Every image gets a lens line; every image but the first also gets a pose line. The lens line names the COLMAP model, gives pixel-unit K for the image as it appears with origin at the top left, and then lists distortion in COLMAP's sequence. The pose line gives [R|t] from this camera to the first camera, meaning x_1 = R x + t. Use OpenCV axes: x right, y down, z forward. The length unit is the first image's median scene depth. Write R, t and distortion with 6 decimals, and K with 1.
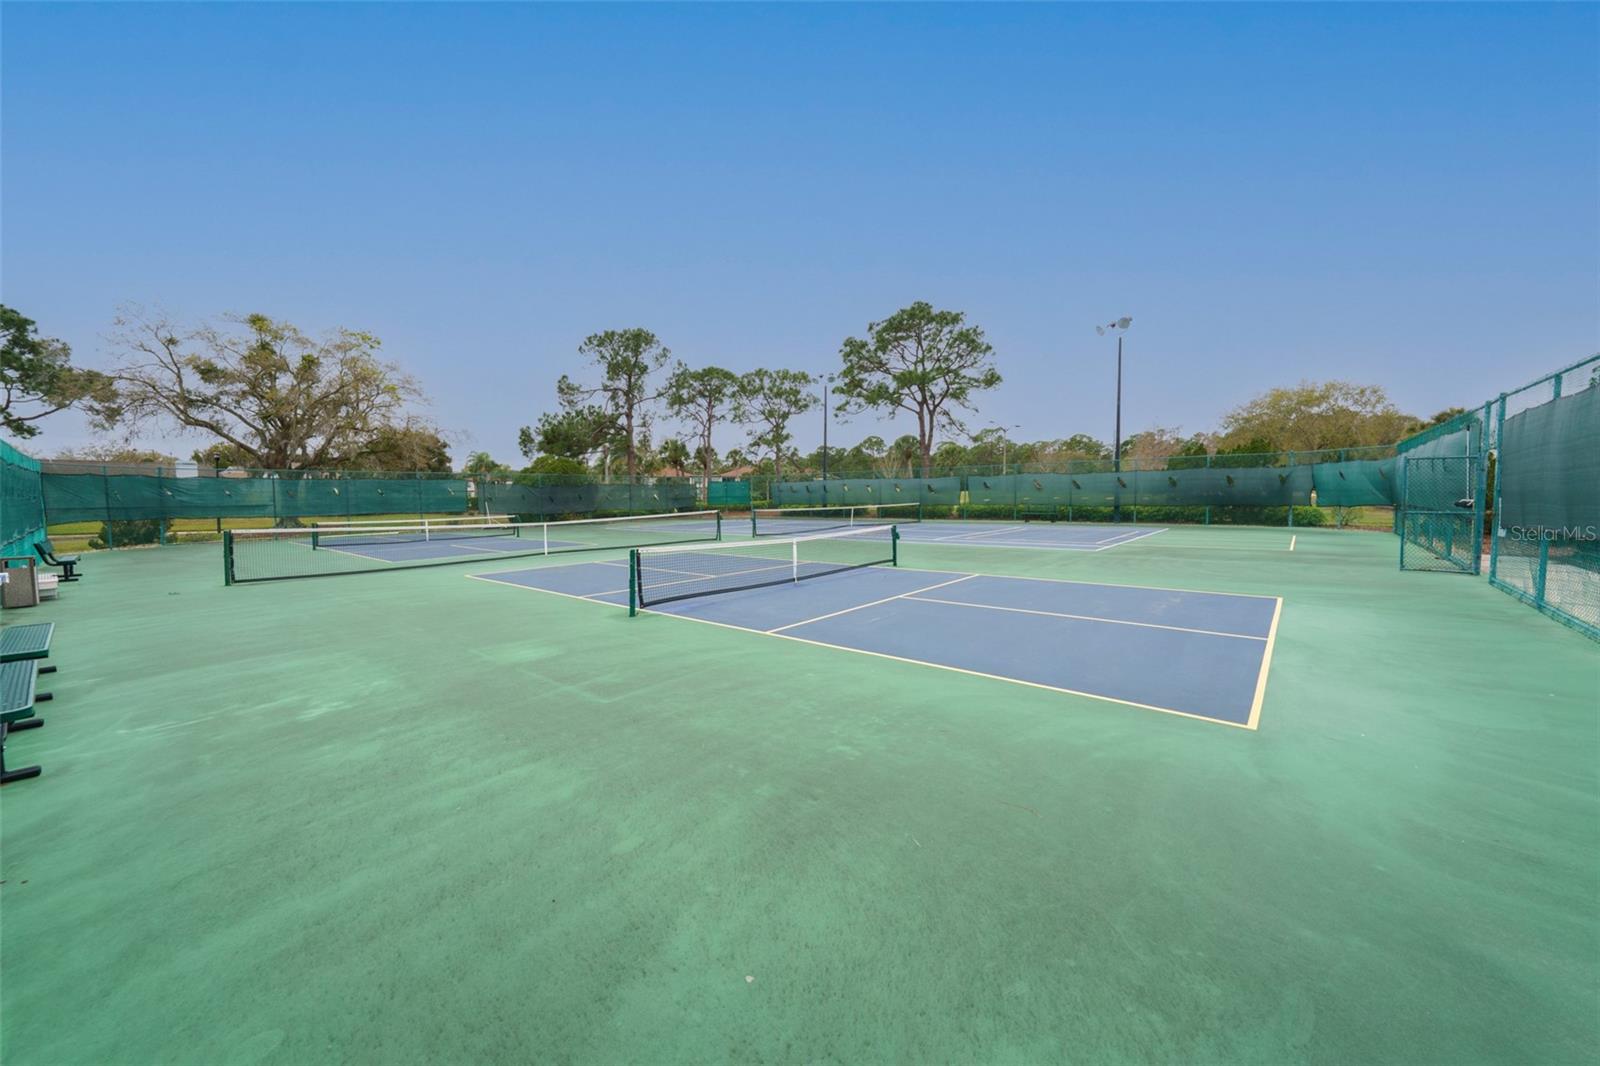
lens RADIAL K [[596.1, 0, 805.9], [0, 596.1, 530.8], [0, 0, 1]] dist [-0.000203, 0.000257]
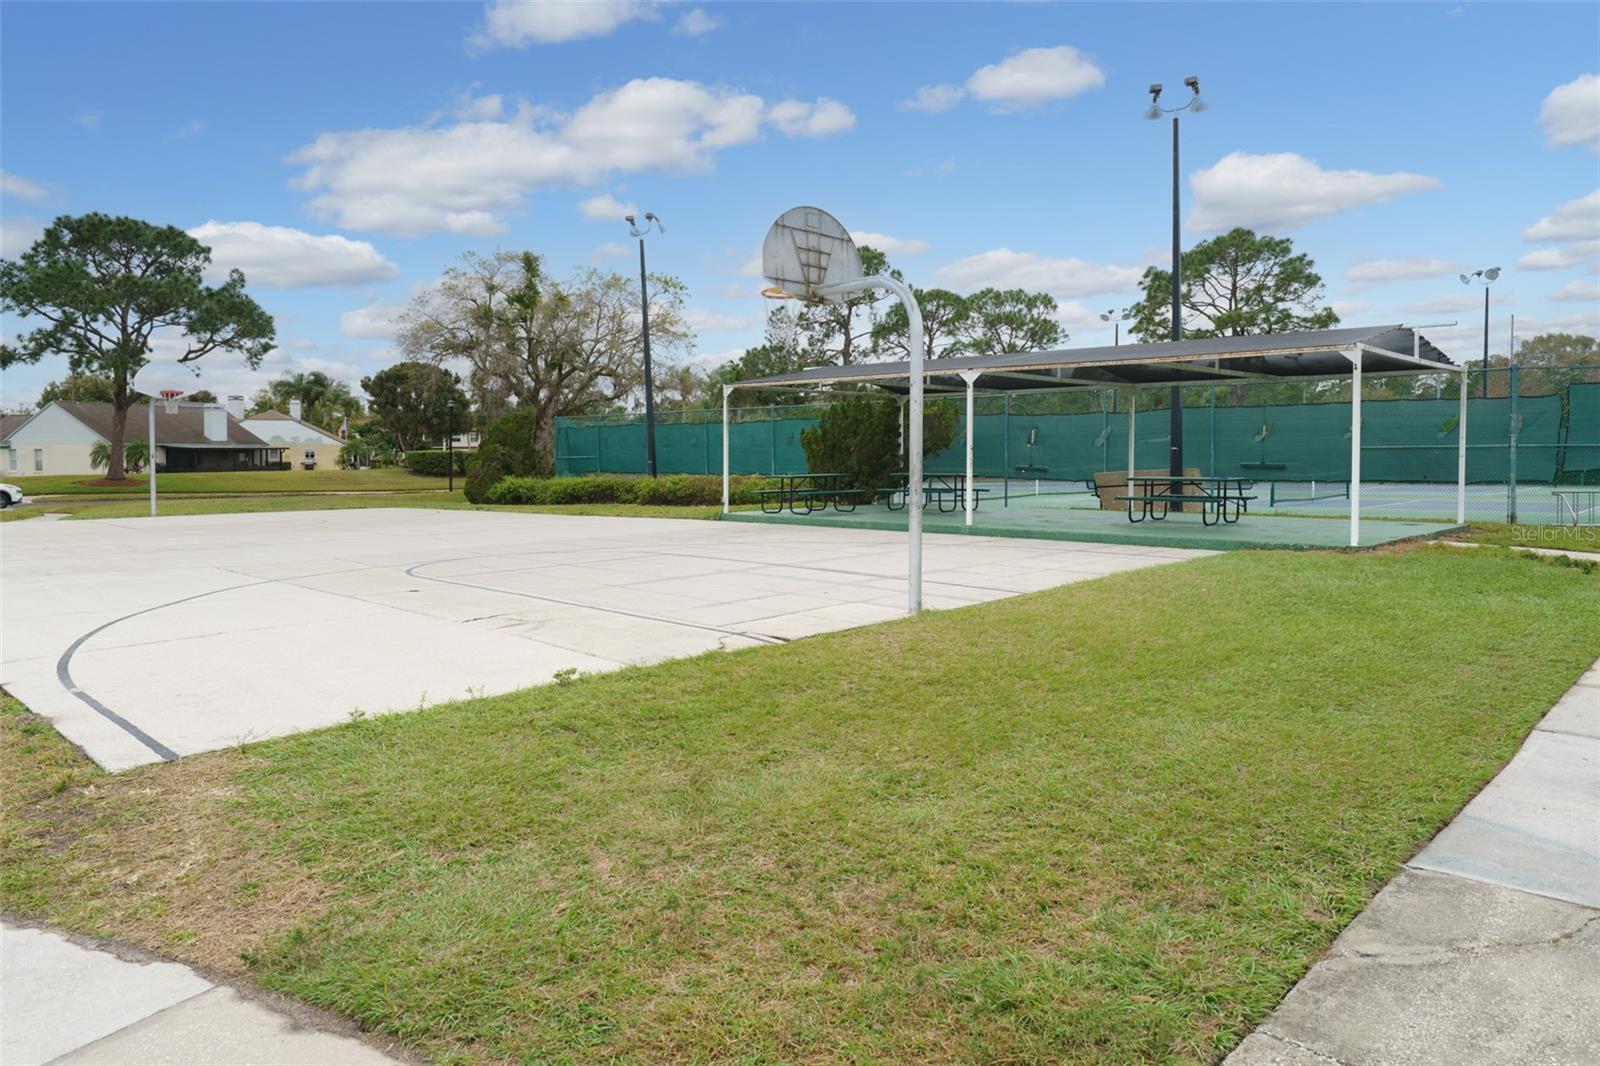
lens RADIAL K [[1074.4, 0, 797.5], [0, 1074.4, 530.4], [0, 0, 1]] dist [0.005360, 0.001044]
pose [[0.998379, 0.013285, -0.055335, -0.347616], [-0.013023, 0.999902, 0.005098, 0.052290], [0.055397, -0.004369, 0.998455, -0.576425]]
